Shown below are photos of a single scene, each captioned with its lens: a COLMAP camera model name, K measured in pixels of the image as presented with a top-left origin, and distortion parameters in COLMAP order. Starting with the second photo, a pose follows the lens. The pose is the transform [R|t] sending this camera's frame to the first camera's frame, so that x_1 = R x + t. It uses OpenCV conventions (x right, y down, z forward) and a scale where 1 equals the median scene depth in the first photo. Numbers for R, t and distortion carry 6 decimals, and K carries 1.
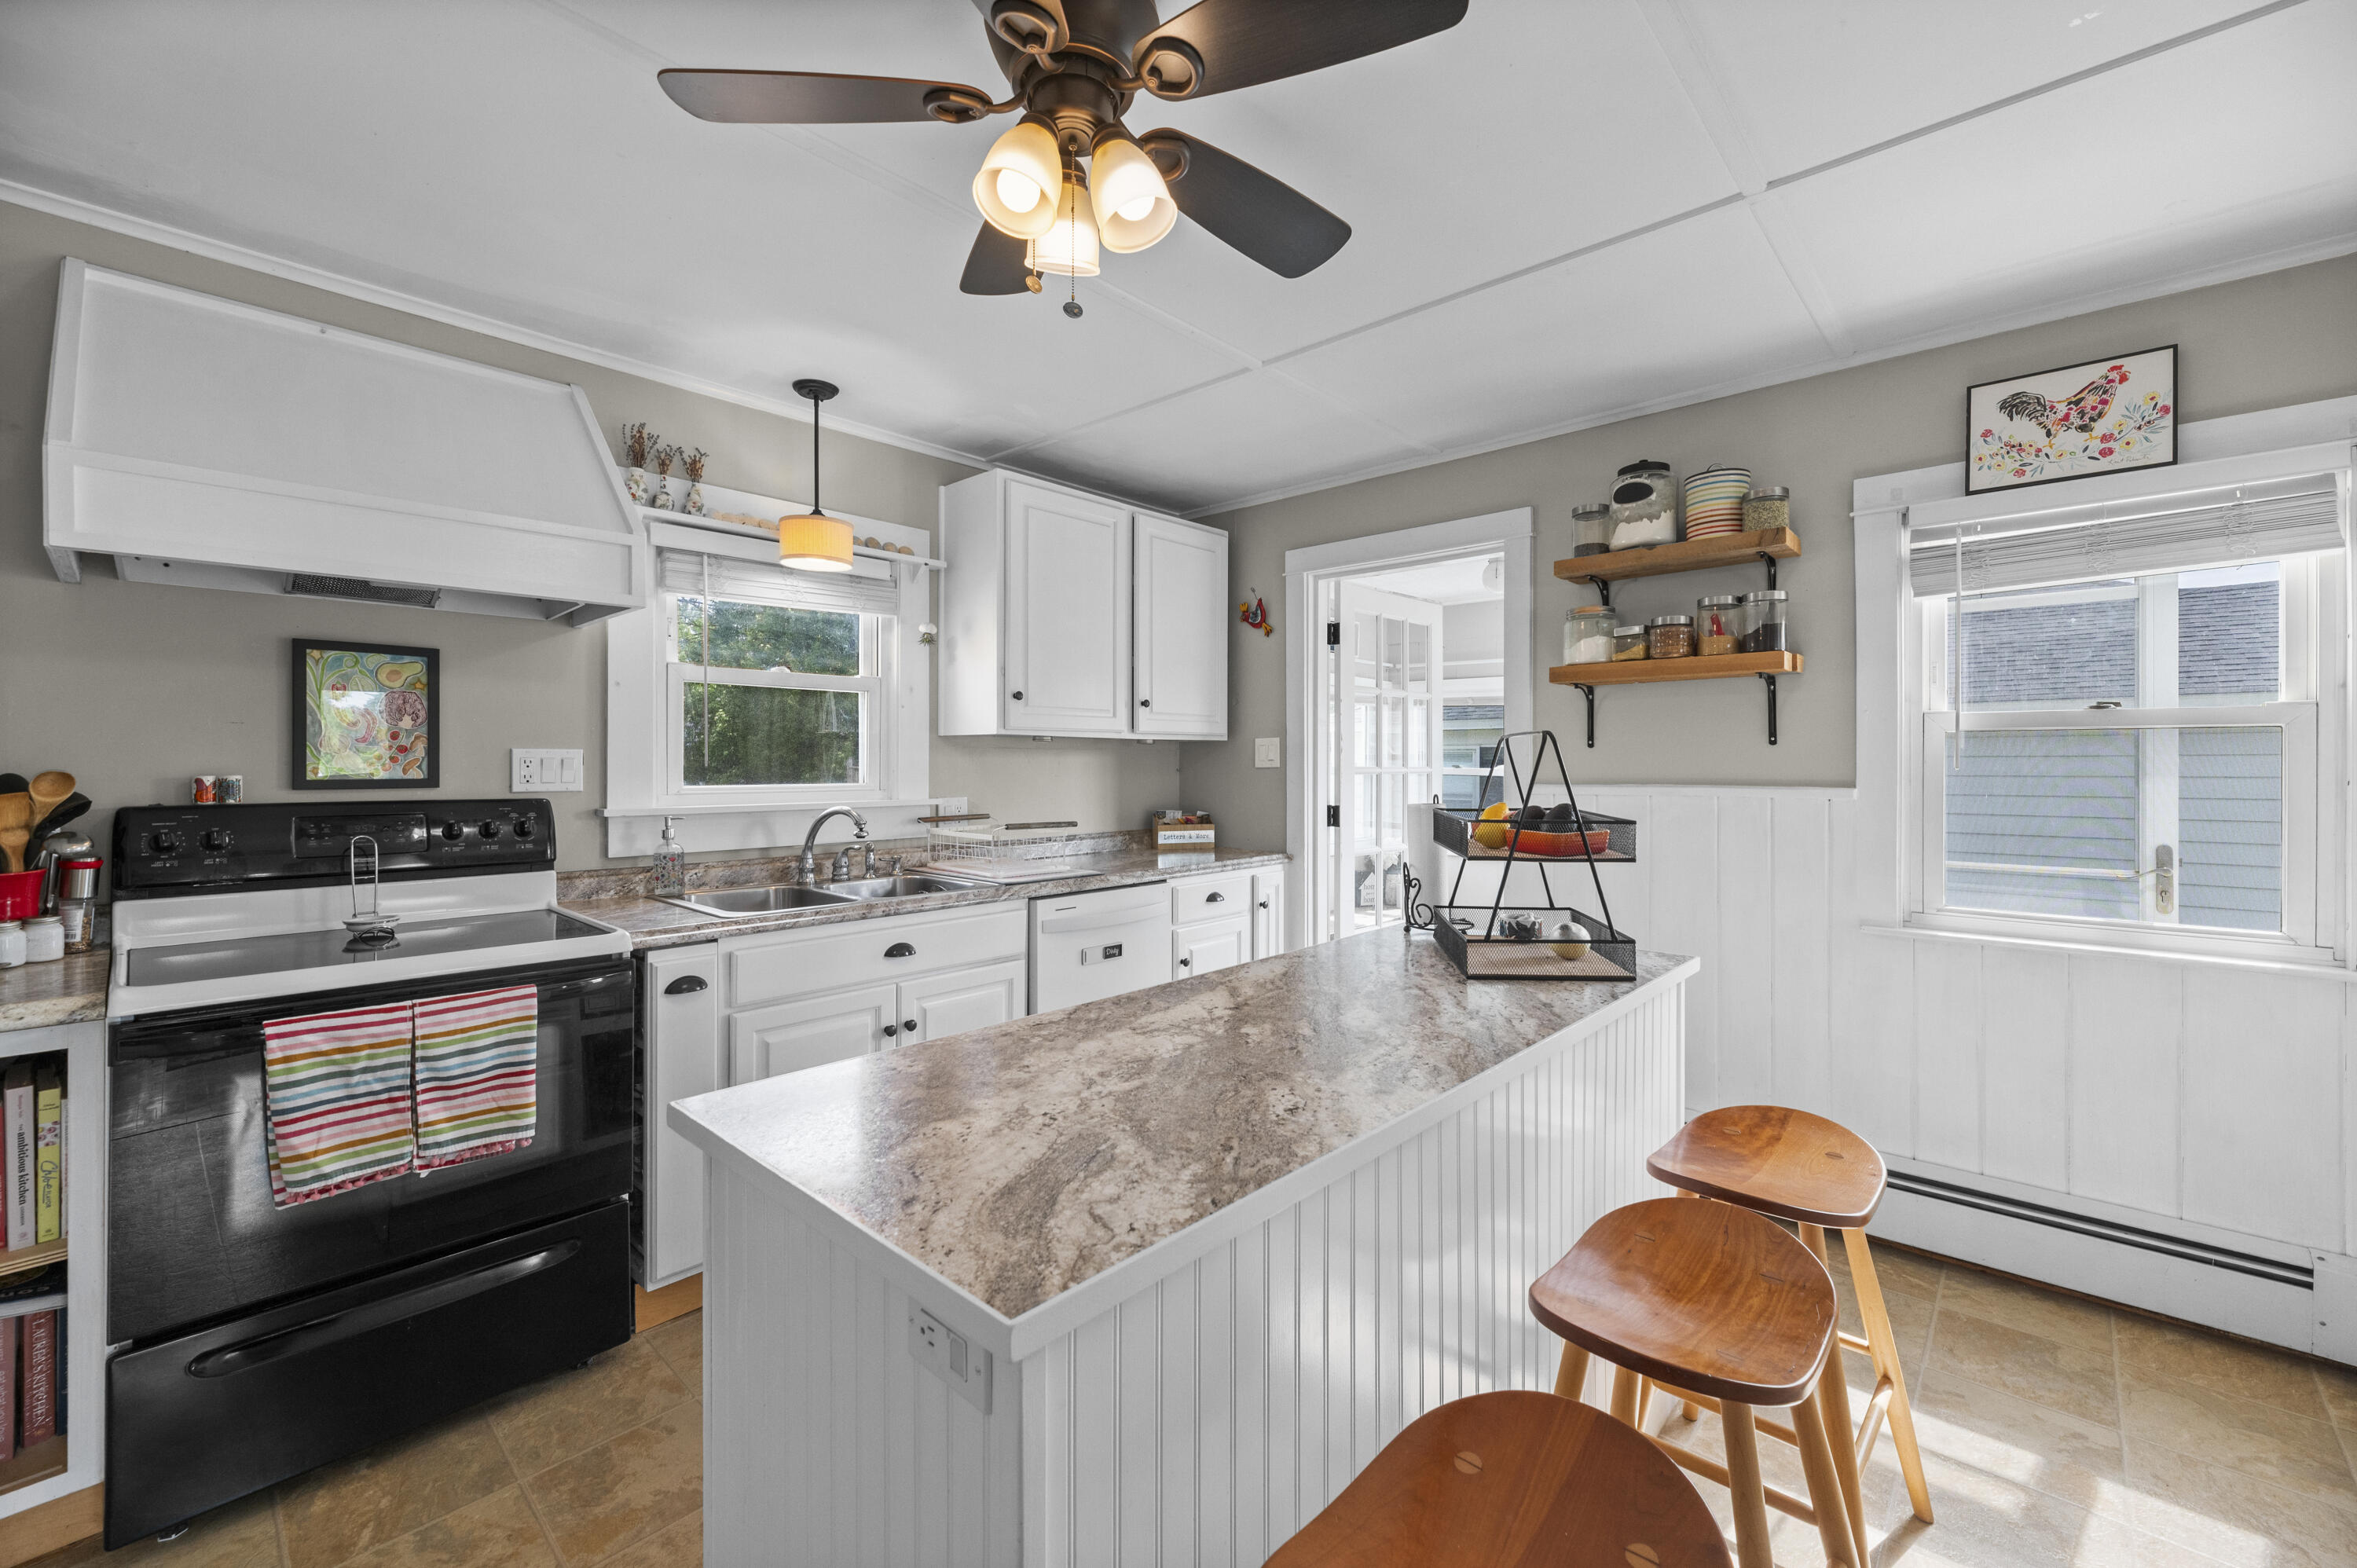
lens RADIAL K [[962.0, 0, 1196.0], [0, 962.0, 767.4], [0, 0, 1]] dist [0.001608, -0.000244]
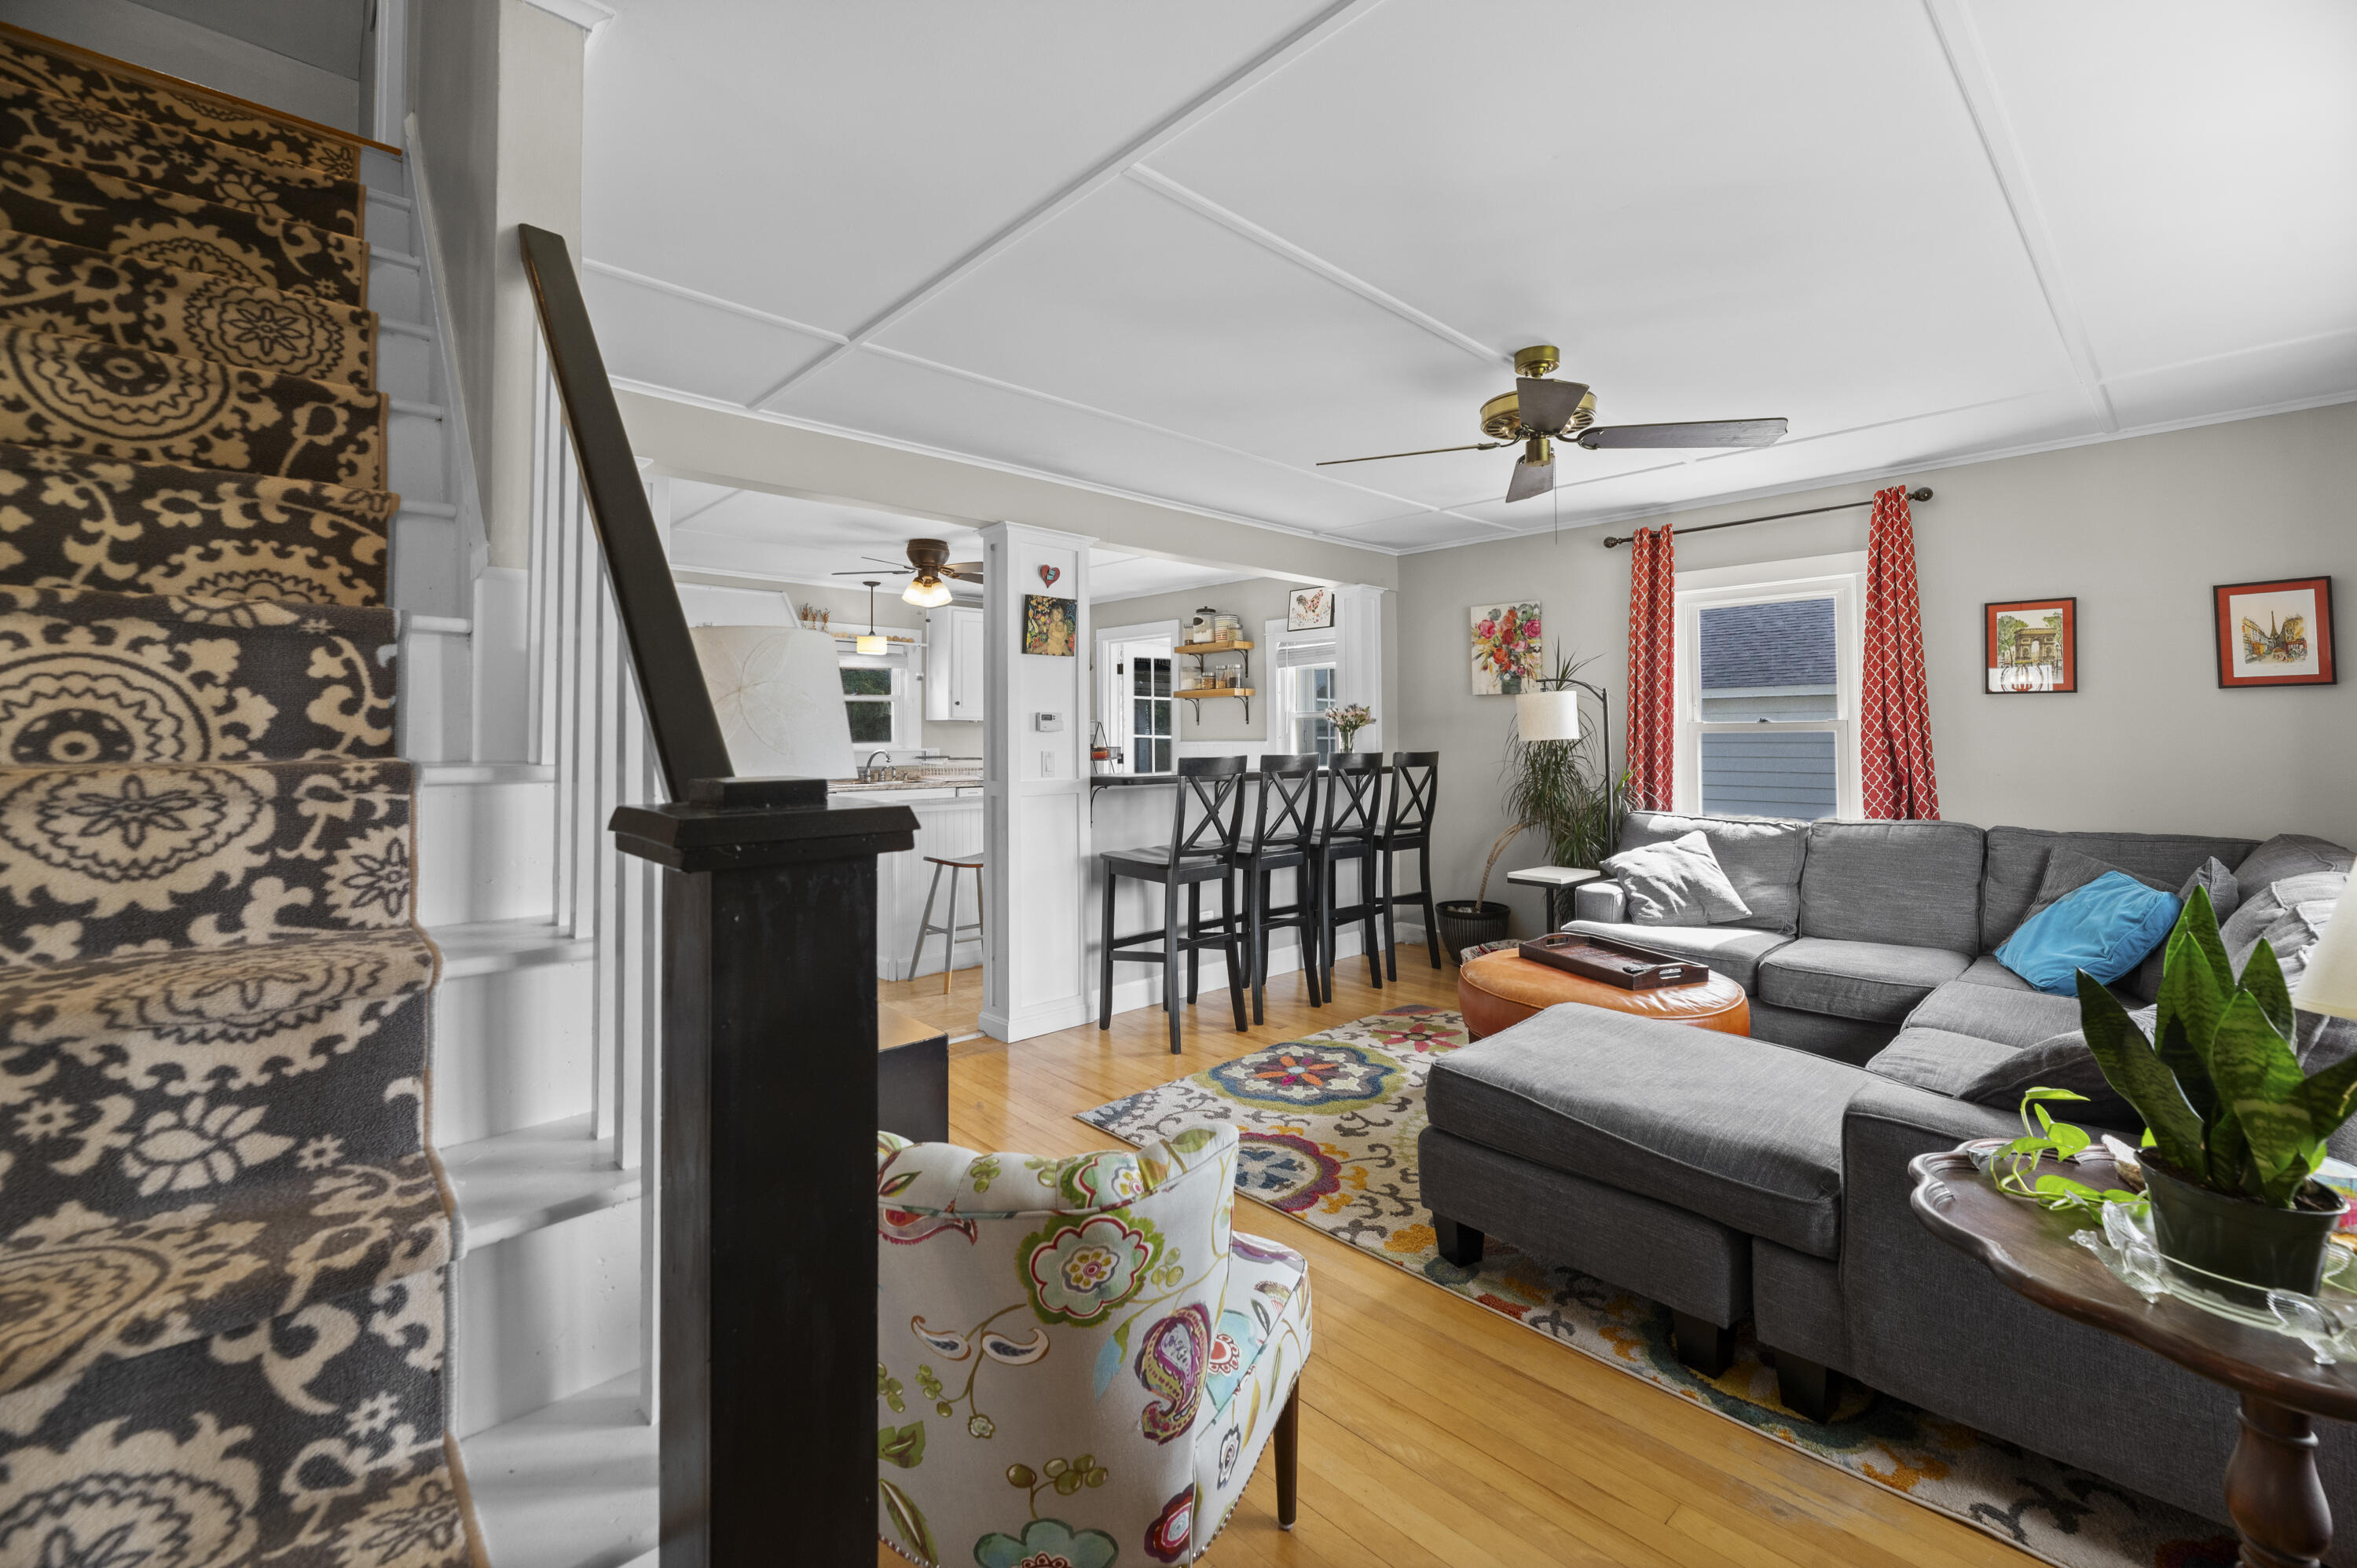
lens RADIAL K [[962.0, 0, 1215.5], [0, 962.0, 716.1], [0, 0, 1]] dist [0.001608, -0.000244]
pose [[0.998826, -0.004076, -0.048278, 0.661275], [0.002863, 0.999680, -0.025149, 0.020281], [0.048365, 0.024981, 0.998517, -1.554555]]
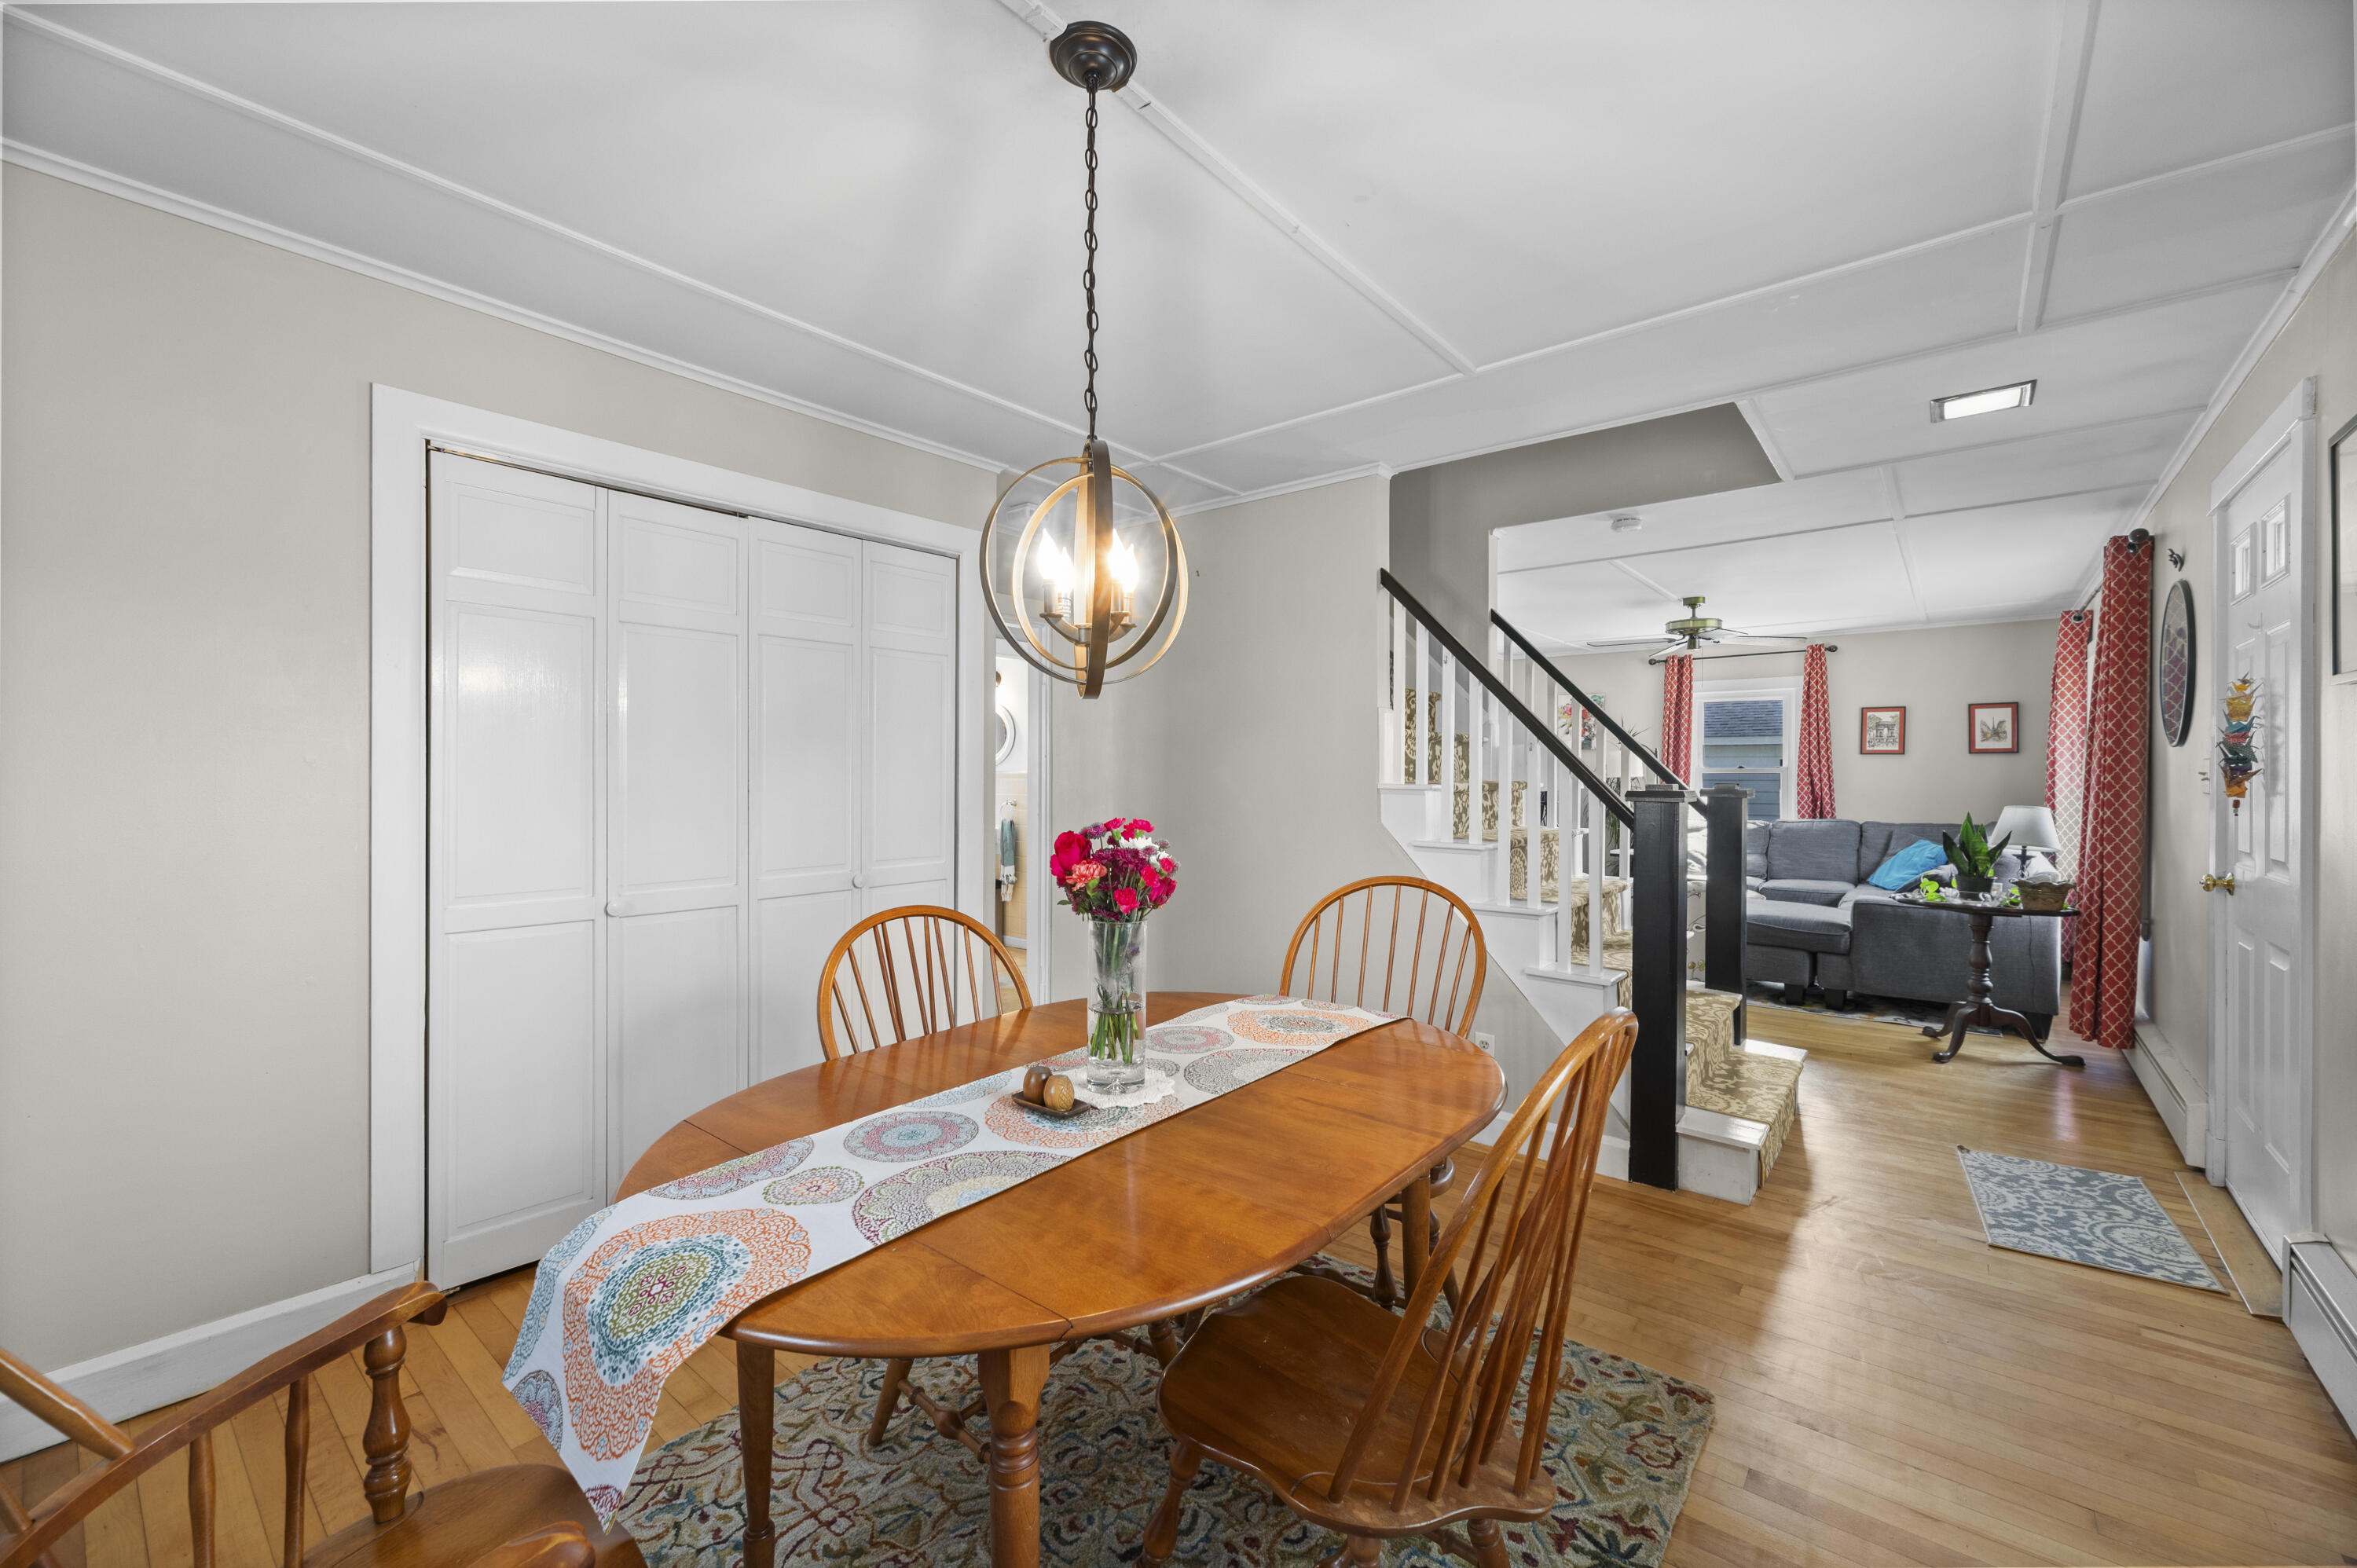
lens RADIAL K [[962.0, 0, 1167.2], [0, 962.0, 789.1], [0, 0, 1]] dist [0.001608, -0.000244]
pose [[0.997505, 0.000197, 0.070589, -0.494370], [-0.001139, 0.999911, 0.013300, 0.020087], [-0.070581, -0.013347, 0.997417, -2.740547]]
